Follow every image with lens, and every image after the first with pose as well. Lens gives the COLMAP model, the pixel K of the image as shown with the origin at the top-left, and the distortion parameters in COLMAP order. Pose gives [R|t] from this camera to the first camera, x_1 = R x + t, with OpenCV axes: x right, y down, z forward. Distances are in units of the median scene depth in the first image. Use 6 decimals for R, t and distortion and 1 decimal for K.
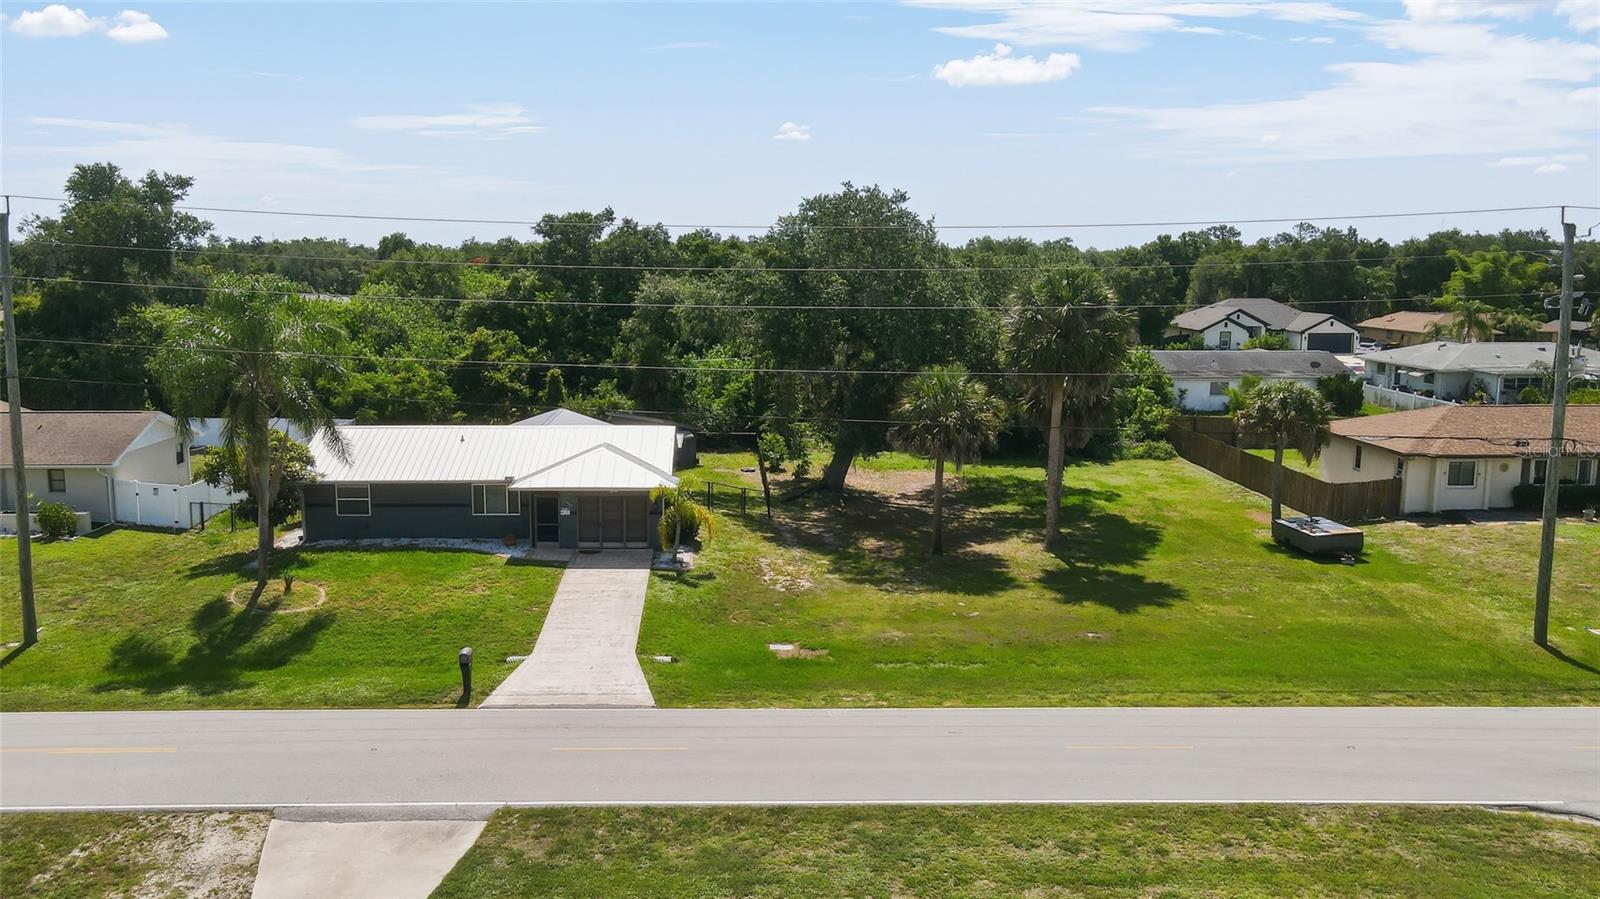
lens RADIAL K [[1346.3, 0, 749.8], [0, 1346.3, 409.5], [0, 0, 1]] dist [0.010842, 0.009954]
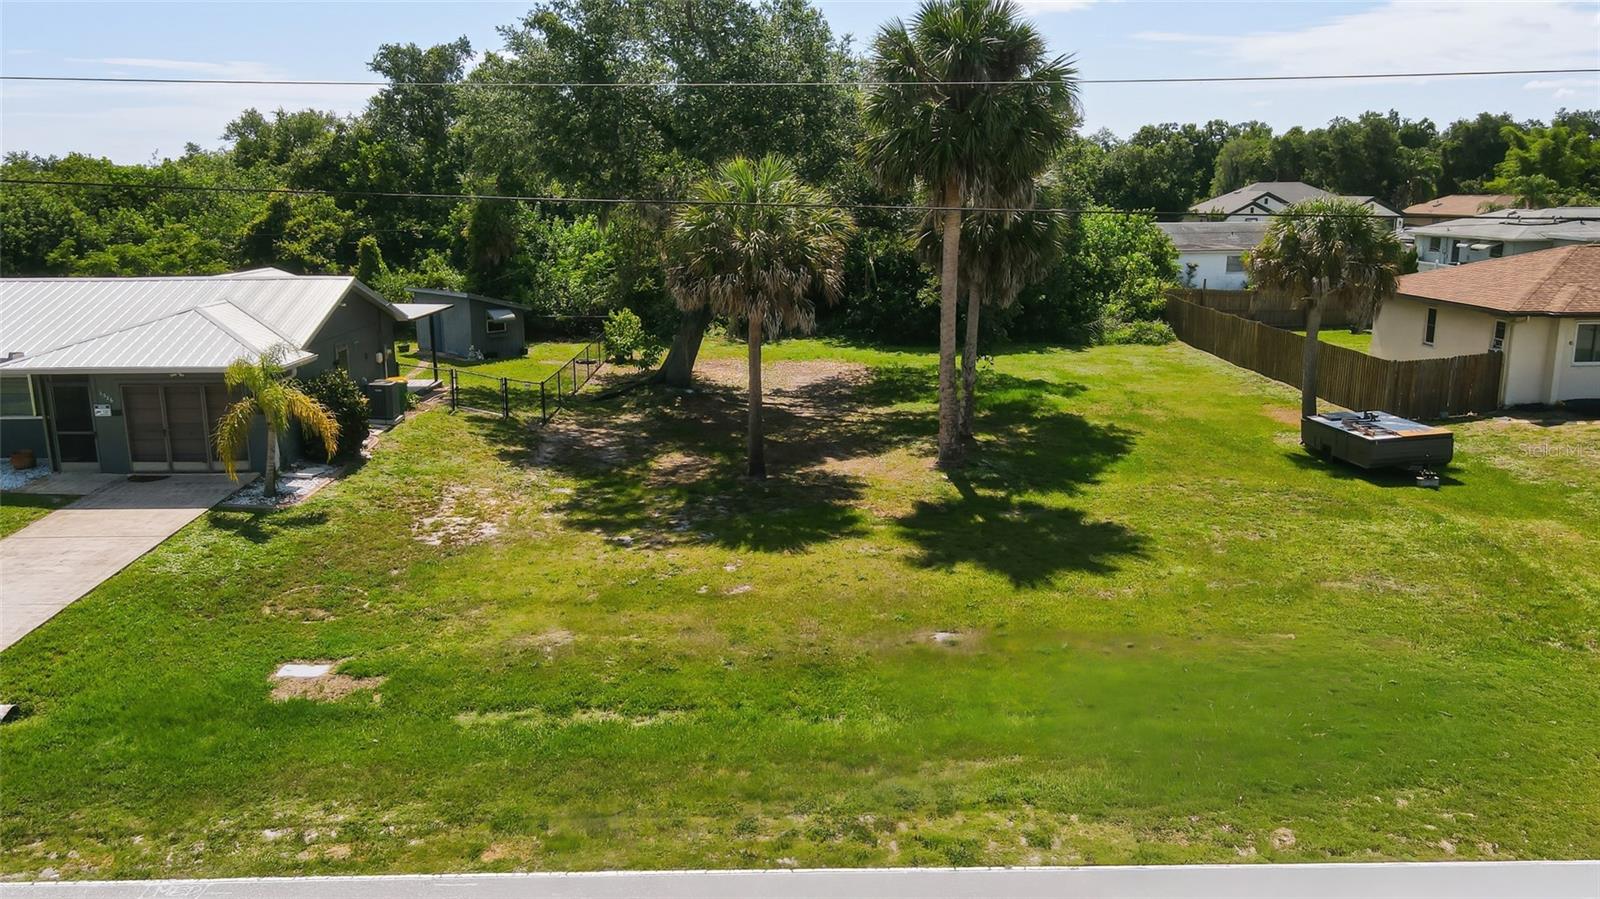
lens RADIAL K [[1267.8, 0, 800.0], [0, 1267.8, 449.5], [0, 0, 1]] dist [-0.000665, 0.005784]
pose [[0.999948, -0.008830, -0.005035, 0.146870], [0.009247, 0.995923, 0.089734, 0.039523], [0.004222, -0.089776, 0.995953, 0.386190]]
